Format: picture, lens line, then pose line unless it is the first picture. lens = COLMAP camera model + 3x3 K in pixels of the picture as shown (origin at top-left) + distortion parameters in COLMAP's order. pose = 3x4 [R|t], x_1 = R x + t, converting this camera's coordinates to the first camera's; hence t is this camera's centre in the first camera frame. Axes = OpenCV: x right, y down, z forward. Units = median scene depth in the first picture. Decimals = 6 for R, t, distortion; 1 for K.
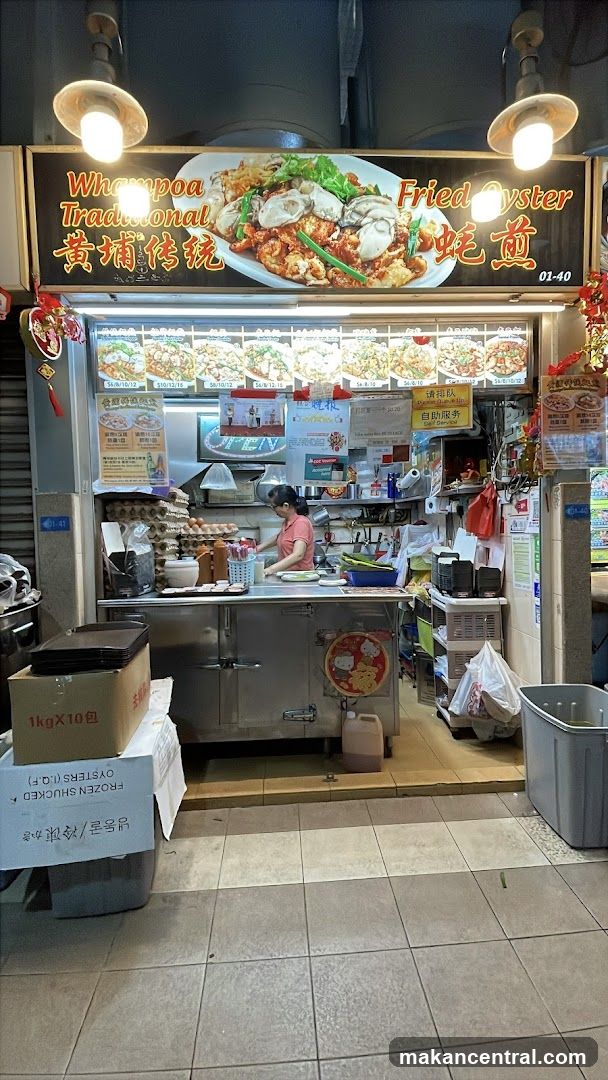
lens RADIAL K [[502.9, 0, 305.8], [0, 502.9, 534.7], [0, 0, 1]] dist [0.104543, -0.115706]
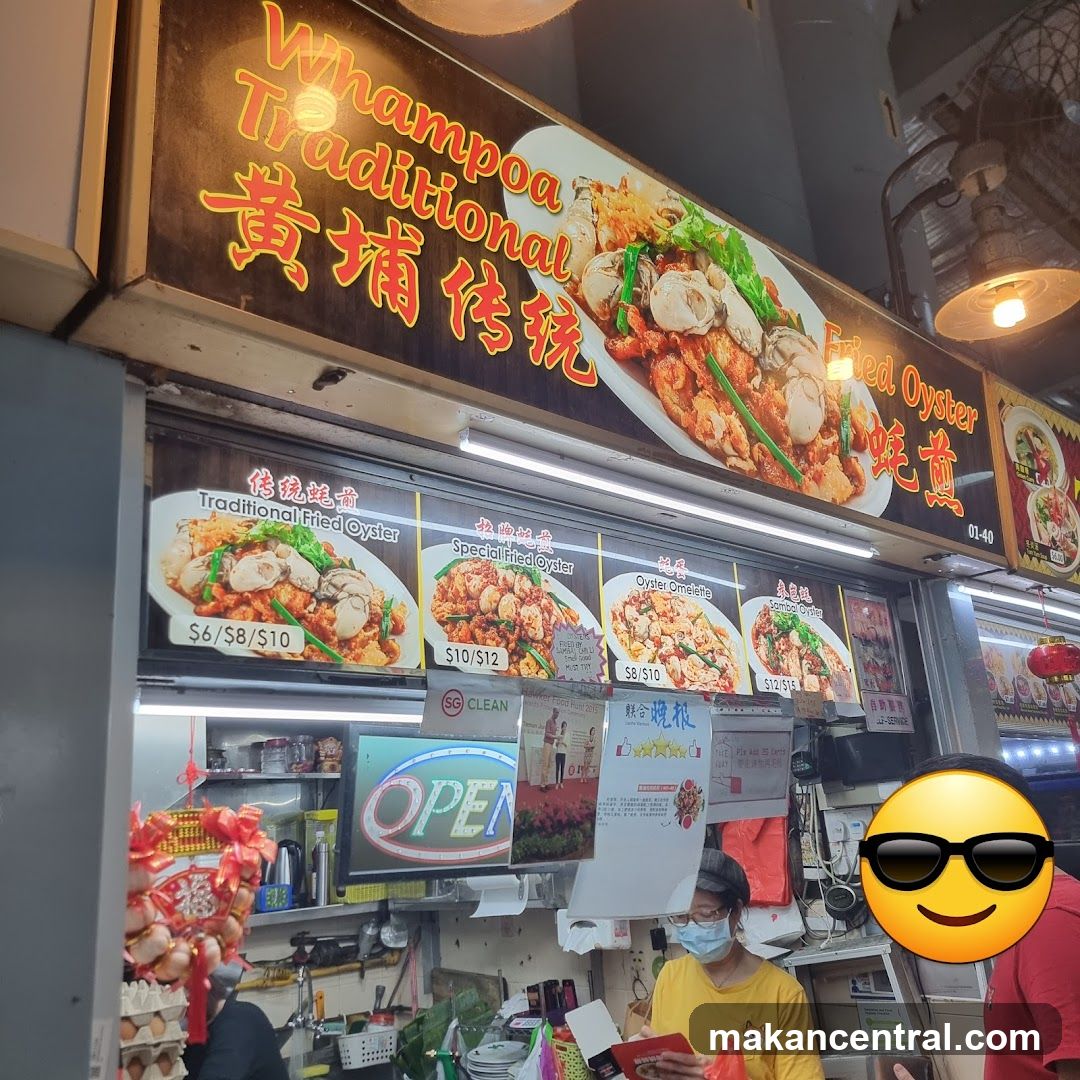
lens RADIAL K [[1049.6, 0, 575.5], [0, 1049.6, 536.4], [0, 0, 1]] dist [0.137092, -0.192978]
pose [[0.743885, 0.159386, 0.649023, -0.674110], [0.078090, 0.943762, -0.321271, -0.147435], [-0.663730, 0.289671, 0.689604, 0.478627]]
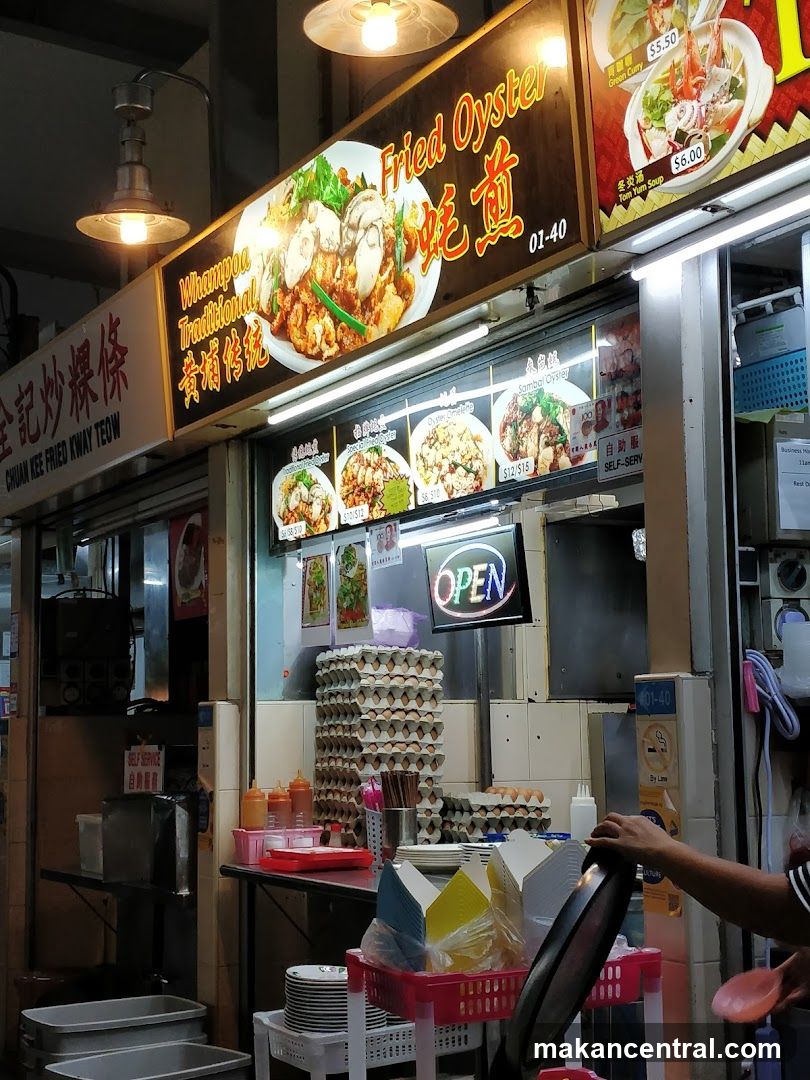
lens RADIAL K [[1758.2, 0, 324.9], [0, 1758.2, 540.1], [0, 0, 1]] dist [0.260213, -1.169832]
pose [[0.372564, -0.082872, -0.924299, 1.922354], [-0.023233, 0.994860, -0.098563, -0.068099], [0.927716, 0.058195, 0.368724, 0.243323]]
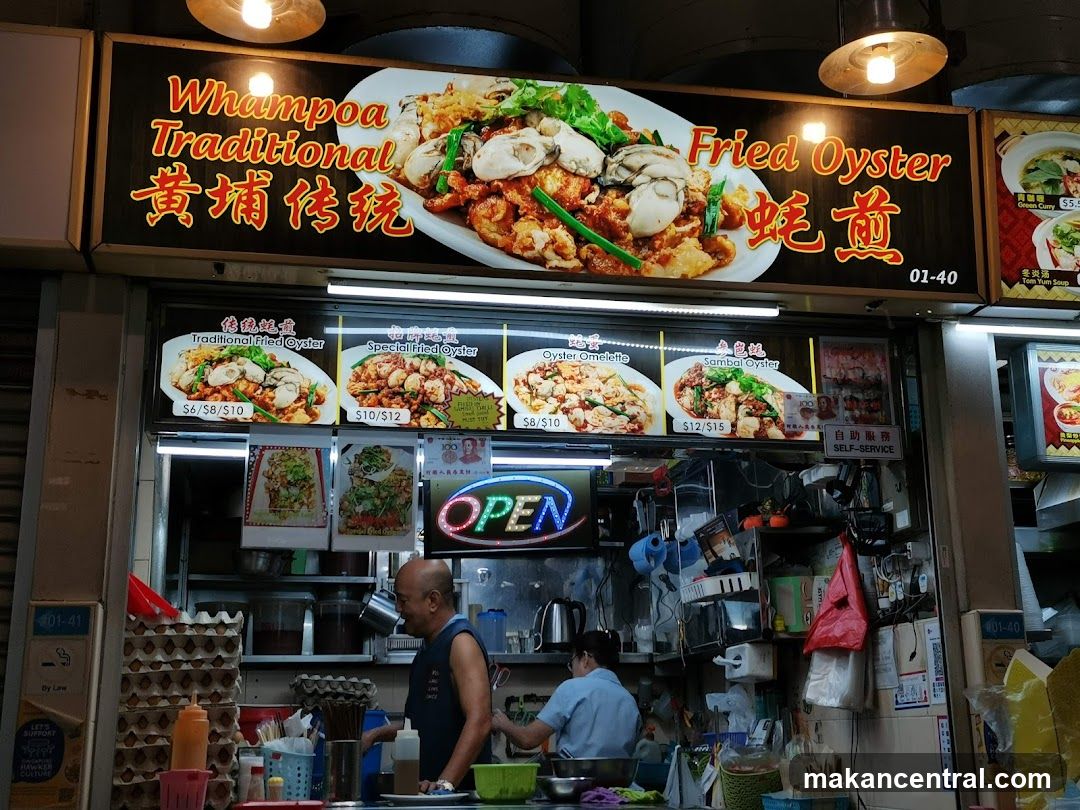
lens RADIAL K [[1399.3, 0, 561.1], [0, 1399.3, 363.4], [0, 0, 1]] dist [0.081746, -0.062060]
pose [[0.989214, 0.051174, 0.137248, -0.203964], [-0.006277, 0.950936, -0.309325, 0.138941], [-0.146343, 0.305127, 0.941000, -0.539159]]
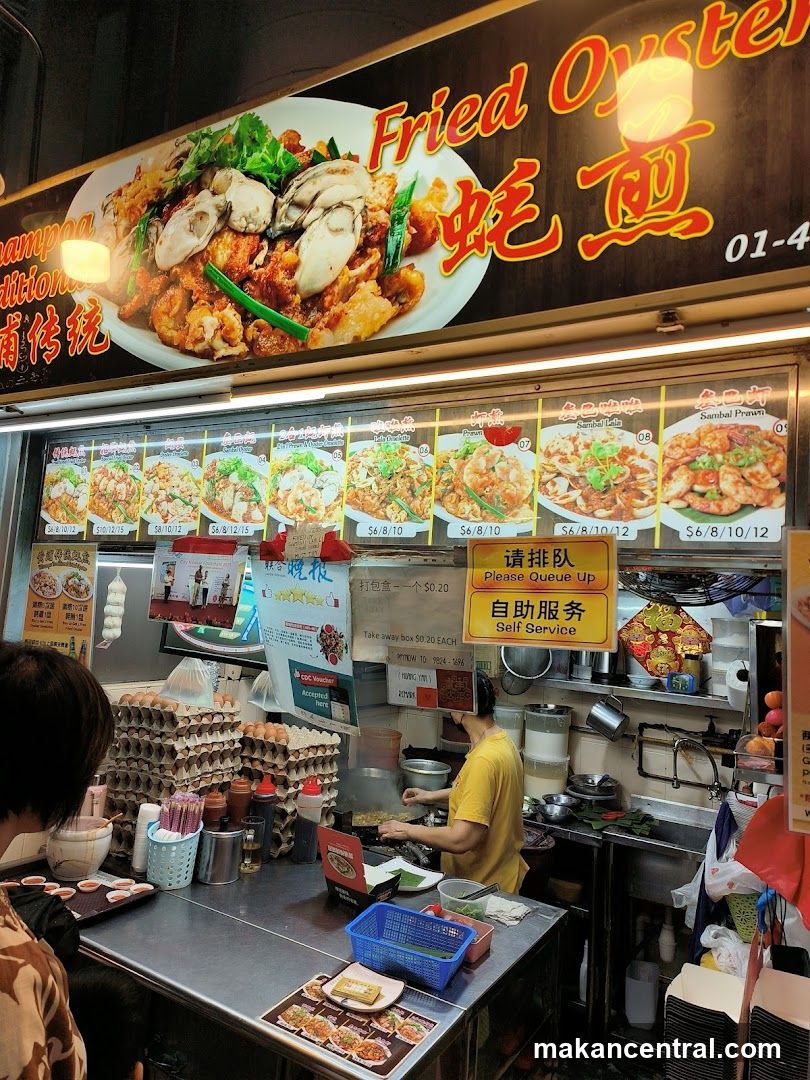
lens RADIAL K [[714.4, 0, 396.6], [0, 714.4, 538.6], [0, 0, 1]] dist [0.076428, -0.055698]
pose [[0.829128, 0.025791, -0.558463, 0.560851], [-0.101712, 0.989223, -0.105323, -0.253037], [0.549728, 0.144129, 0.822816, 0.534498]]
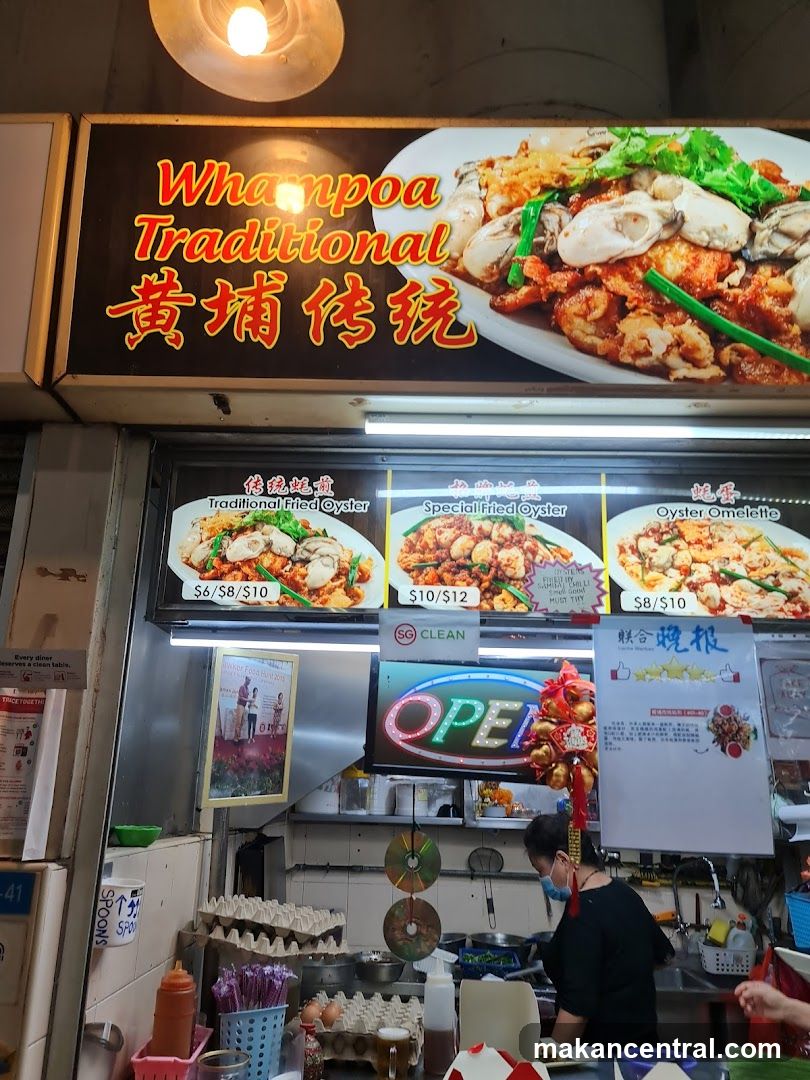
lens RADIAL K [[833.5, 0, 394.3], [0, 833.5, 550.0], [0, 0, 1]] dist [0.079566, -0.071534]
pose [[0.995054, 0.027026, -0.095585, -0.154309], [-0.056001, 0.947401, -0.315111, -0.121703], [0.082041, 0.318905, 0.944229, 0.371082]]
